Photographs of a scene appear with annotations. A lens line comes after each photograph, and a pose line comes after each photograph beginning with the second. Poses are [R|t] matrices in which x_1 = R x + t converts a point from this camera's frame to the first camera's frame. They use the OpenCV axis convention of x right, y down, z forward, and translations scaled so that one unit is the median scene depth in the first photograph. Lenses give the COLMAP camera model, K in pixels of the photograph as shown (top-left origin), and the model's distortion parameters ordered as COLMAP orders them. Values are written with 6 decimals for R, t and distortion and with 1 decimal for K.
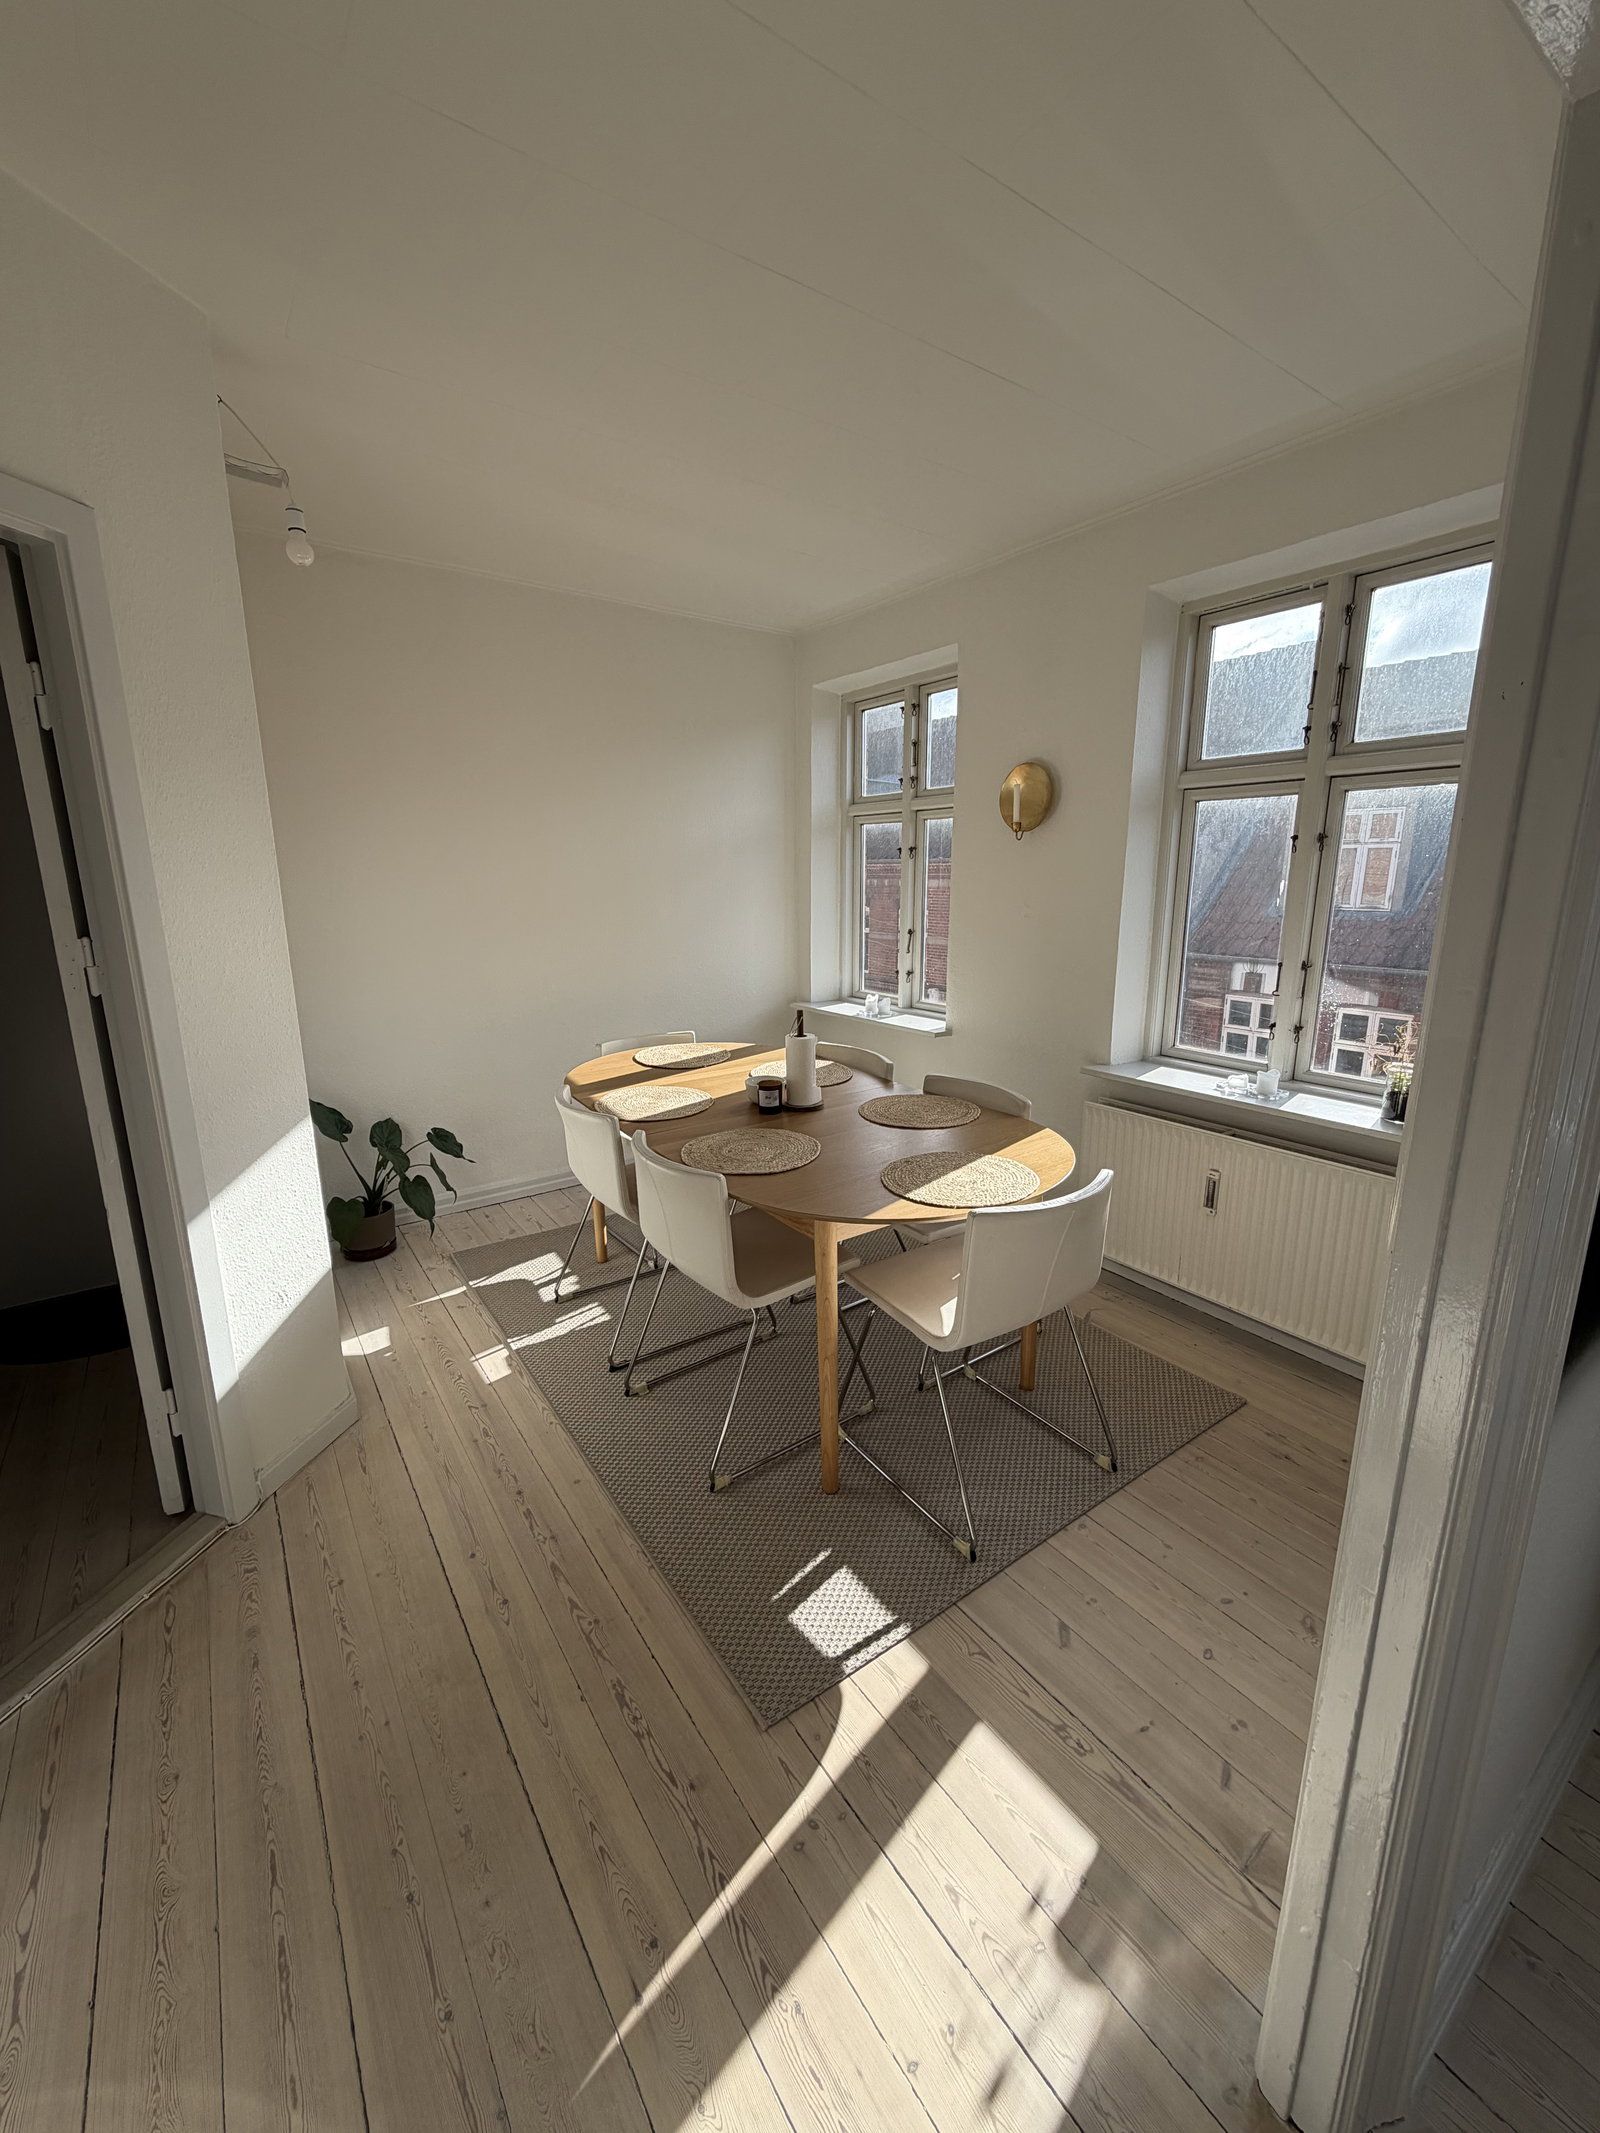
lens RADIAL K [[860.4, 0, 805.9], [0, 860.4, 1059.6], [0, 0, 1]] dist [0.006636, 0.000163]
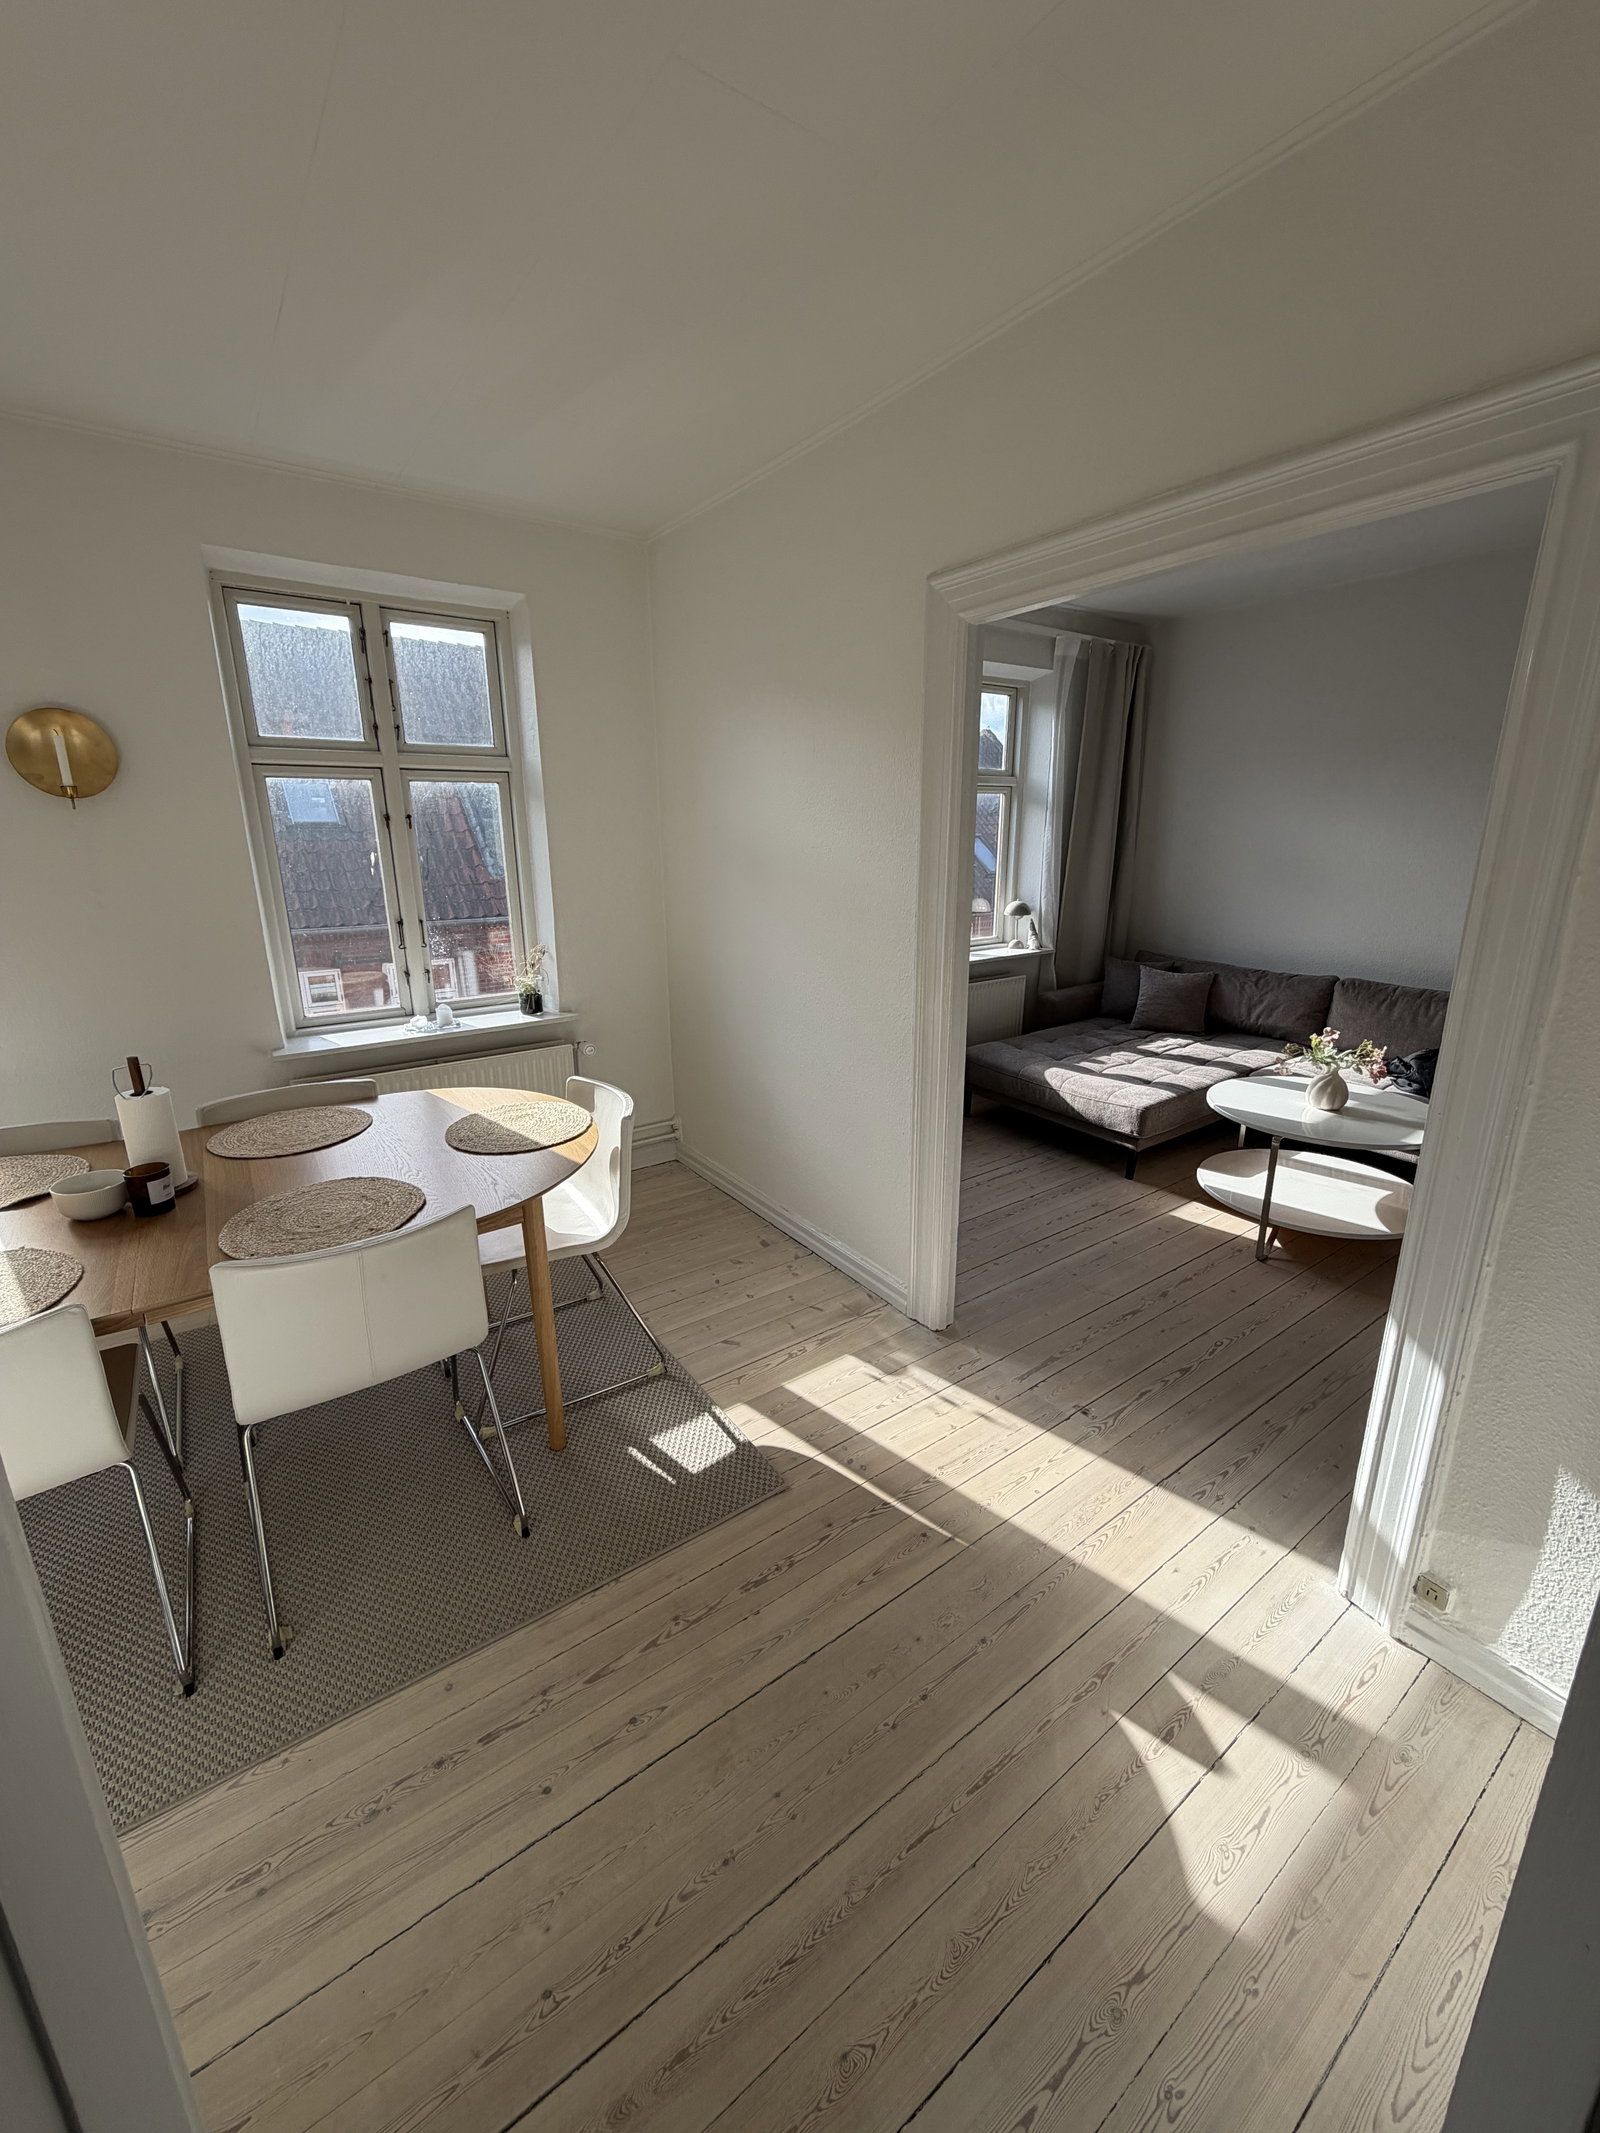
lens RADIAL K [[845.0, 0, 801.9], [0, 845.0, 1066.8], [0, 0, 1]] dist [0.002265, 0.000021]
pose [[-0.008097, -0.266874, 0.963697, -1.034398], [0.223537, 0.938858, 0.261873, -0.167100], [-0.974662, 0.217542, 0.052054, 0.688934]]
